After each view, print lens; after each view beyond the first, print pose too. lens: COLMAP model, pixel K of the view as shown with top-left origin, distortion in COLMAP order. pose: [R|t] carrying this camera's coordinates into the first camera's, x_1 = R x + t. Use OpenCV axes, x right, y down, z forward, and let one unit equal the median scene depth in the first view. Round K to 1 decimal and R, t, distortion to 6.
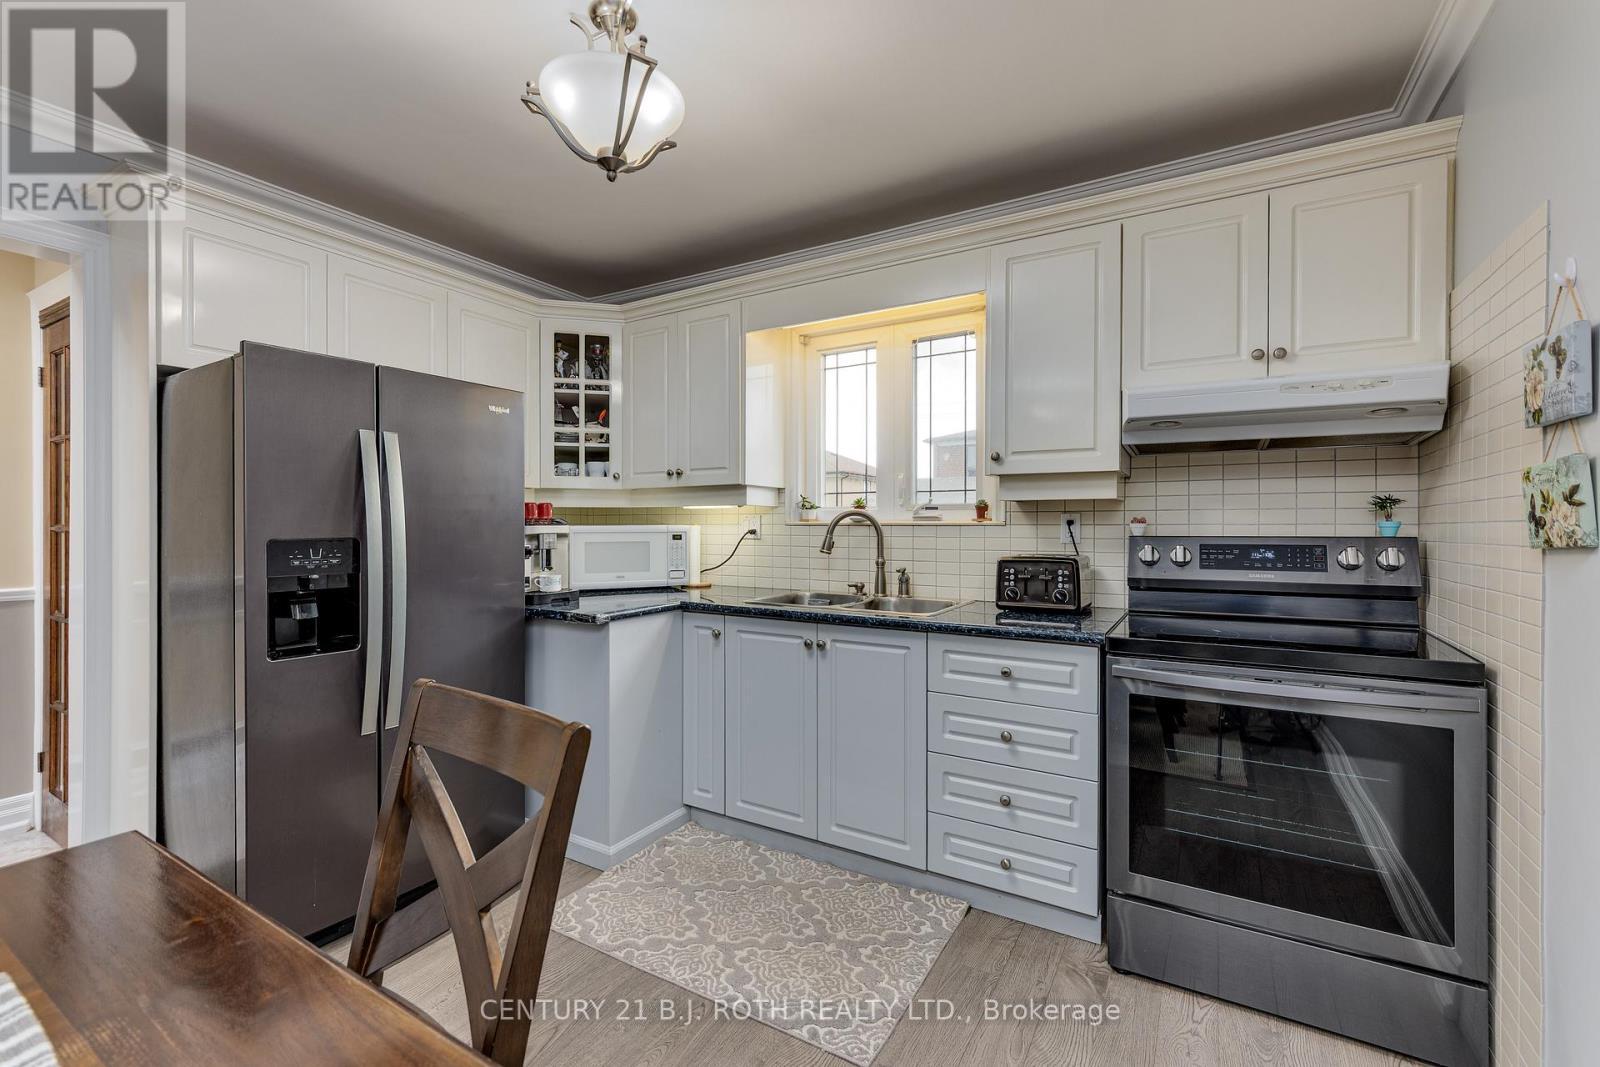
lens RADIAL K [[698.0, 0, 784.2], [0, 698.0, 526.2], [0, 0, 1]] dist [0.001870, -0.000051]
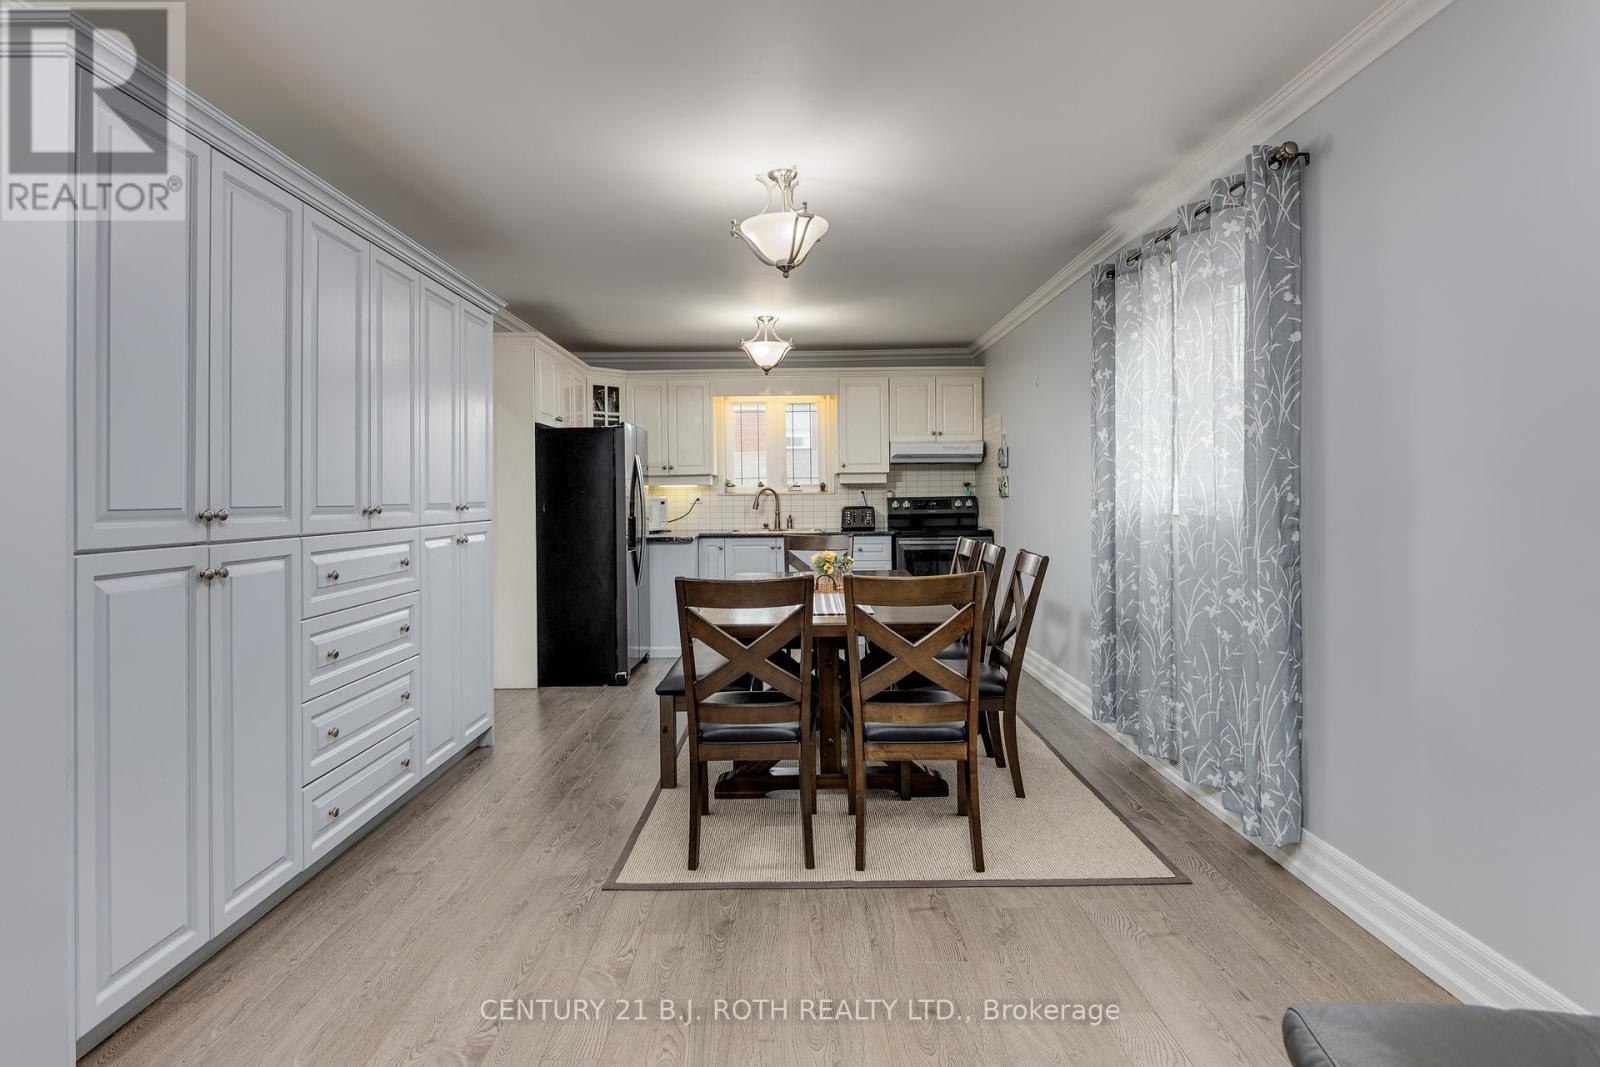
lens RADIAL K [[839.9, 0, 771.1], [0, 839.9, 489.4], [0, 0, 1]] dist [0.001684, -0.000878]
pose [[0.871074, -0.006799, 0.491105, -1.382962], [0.013542, 0.999856, -0.010178, 0.010092], [-0.490966, 0.015517, 0.871041, -1.449953]]
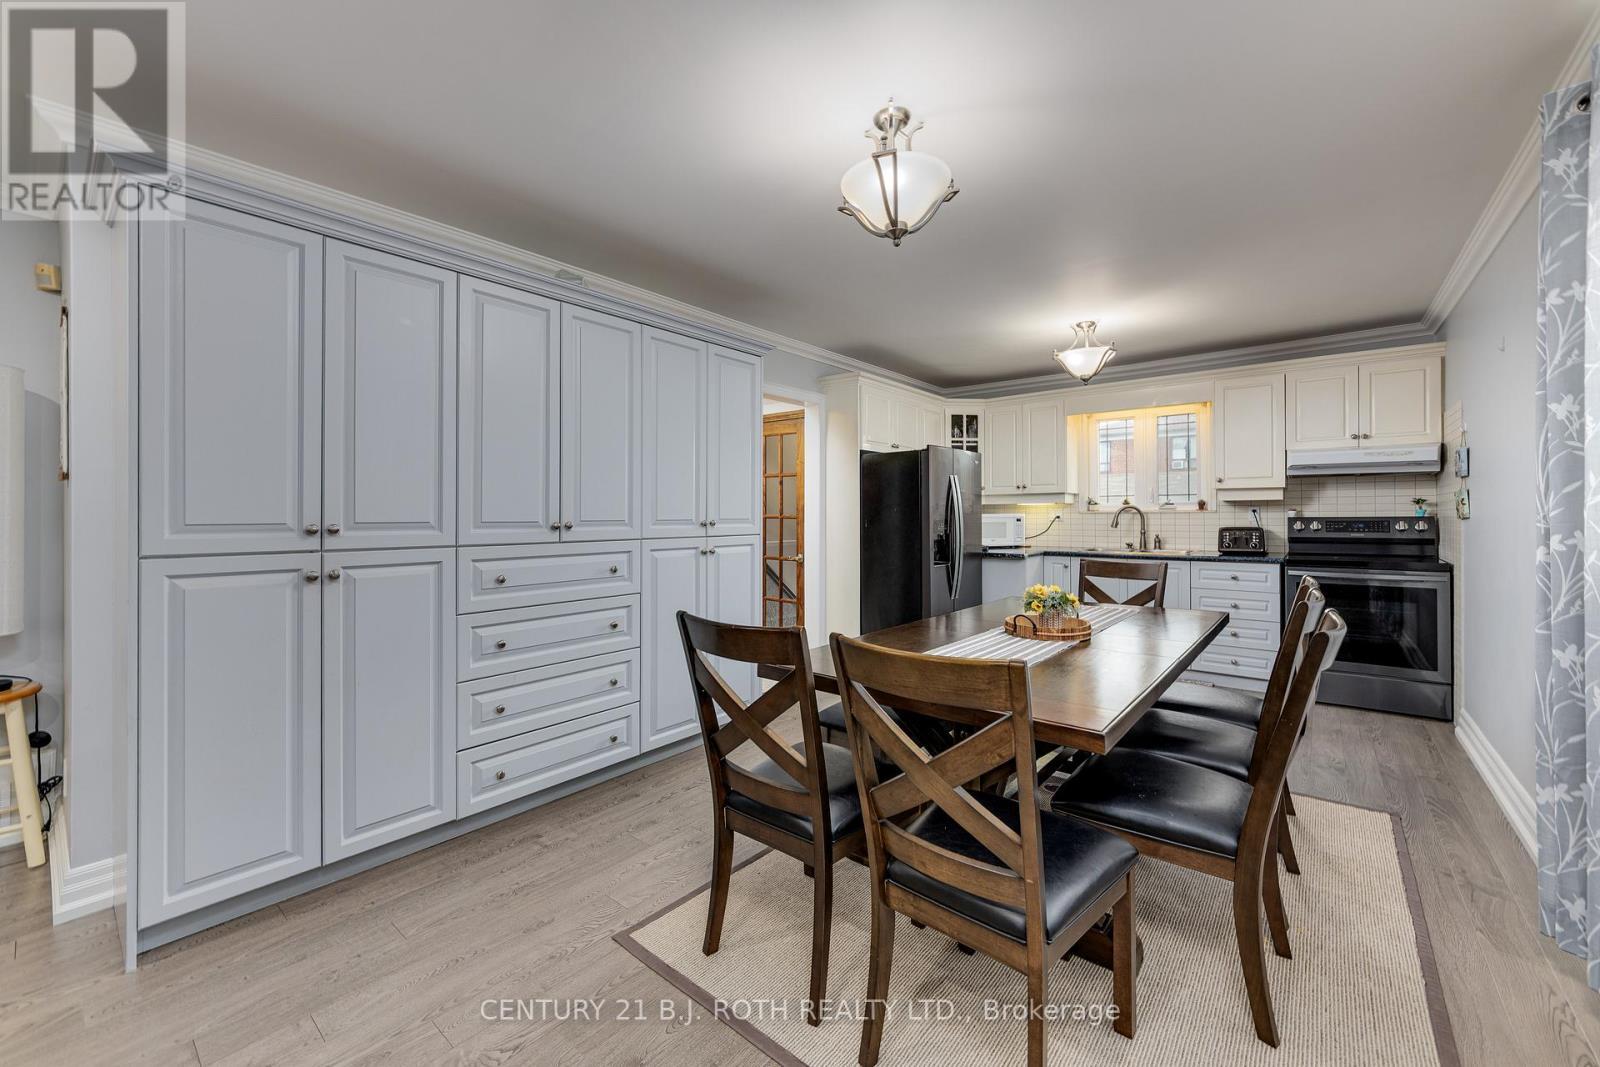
lens RADIAL K [[618.6, 0, 801.2], [0, 618.6, 509.5], [0, 0, 1]] dist [-0.002205, -0.001492]
pose [[0.988203, -0.005561, -0.153051, -0.687652], [0.003877, 0.999929, -0.011295, 0.005724], [0.153102, 0.010568, 0.988154, -1.086865]]
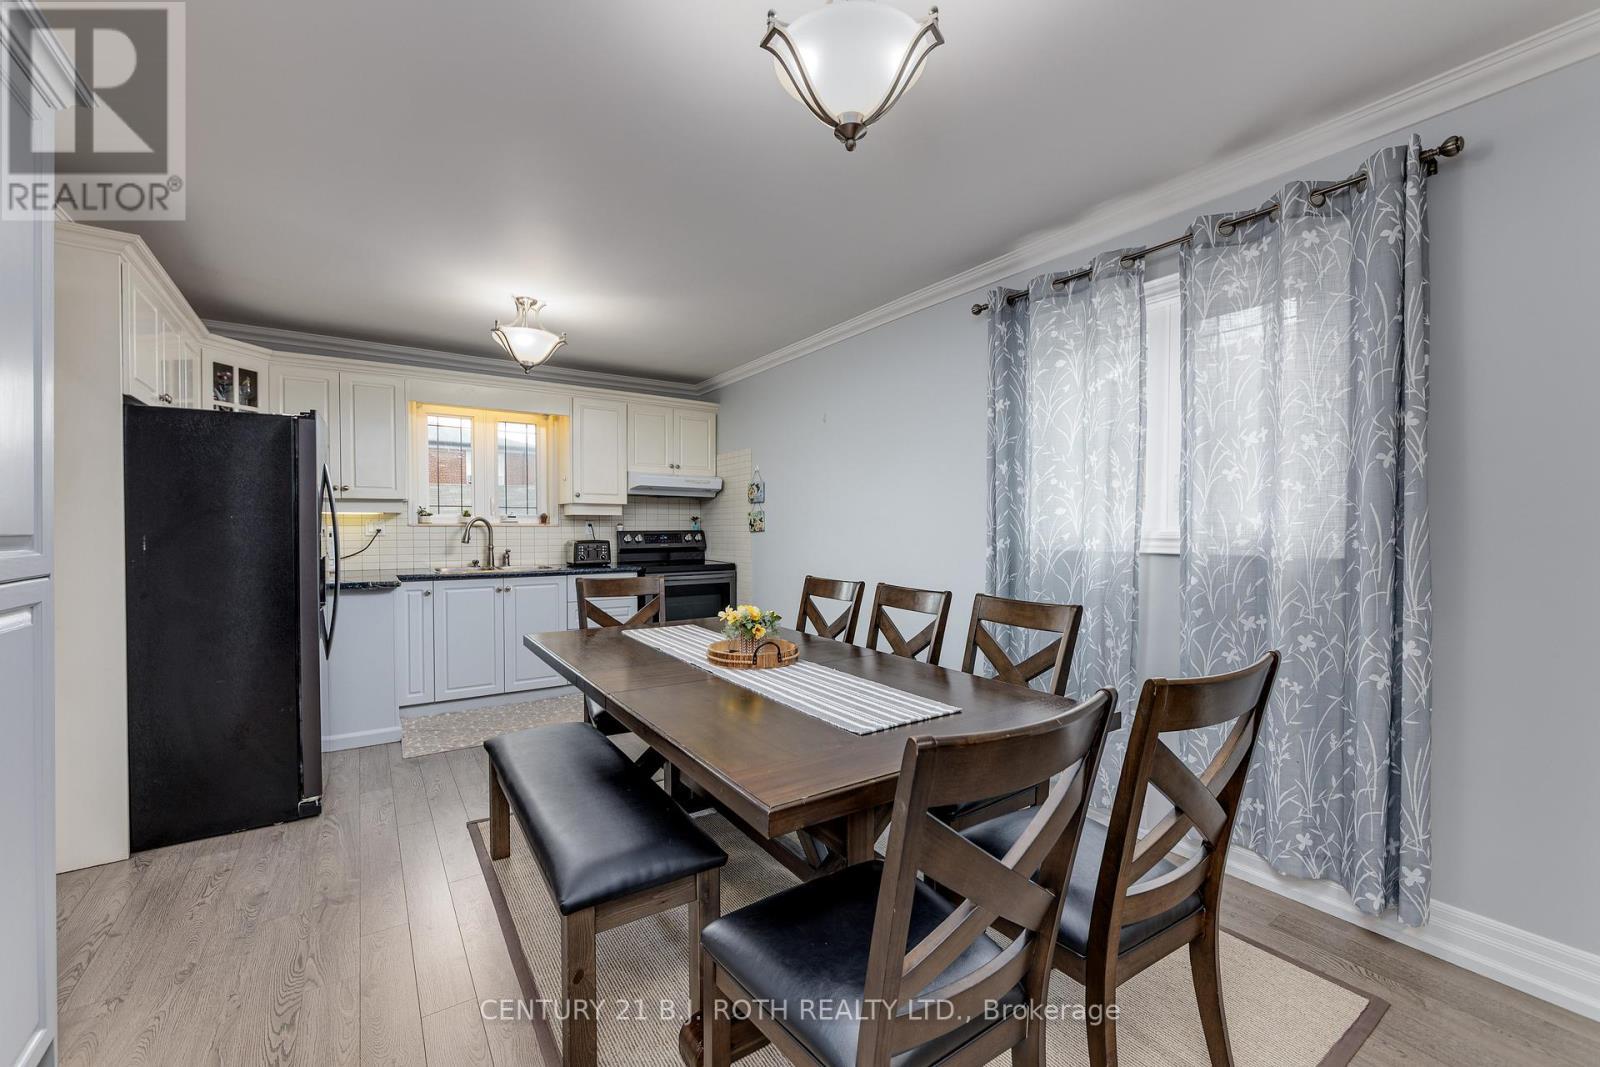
lens RADIAL K [[650.1, 0, 789.3], [0, 650.1, 532.5], [0, 0, 1]] dist [-0.005080, -0.000458]
pose [[0.436051, -0.006401, 0.899899, -1.269811], [0.002706, 0.999980, 0.005802, 0.007954], [-0.899918, -0.000095, 0.436059, -0.490254]]
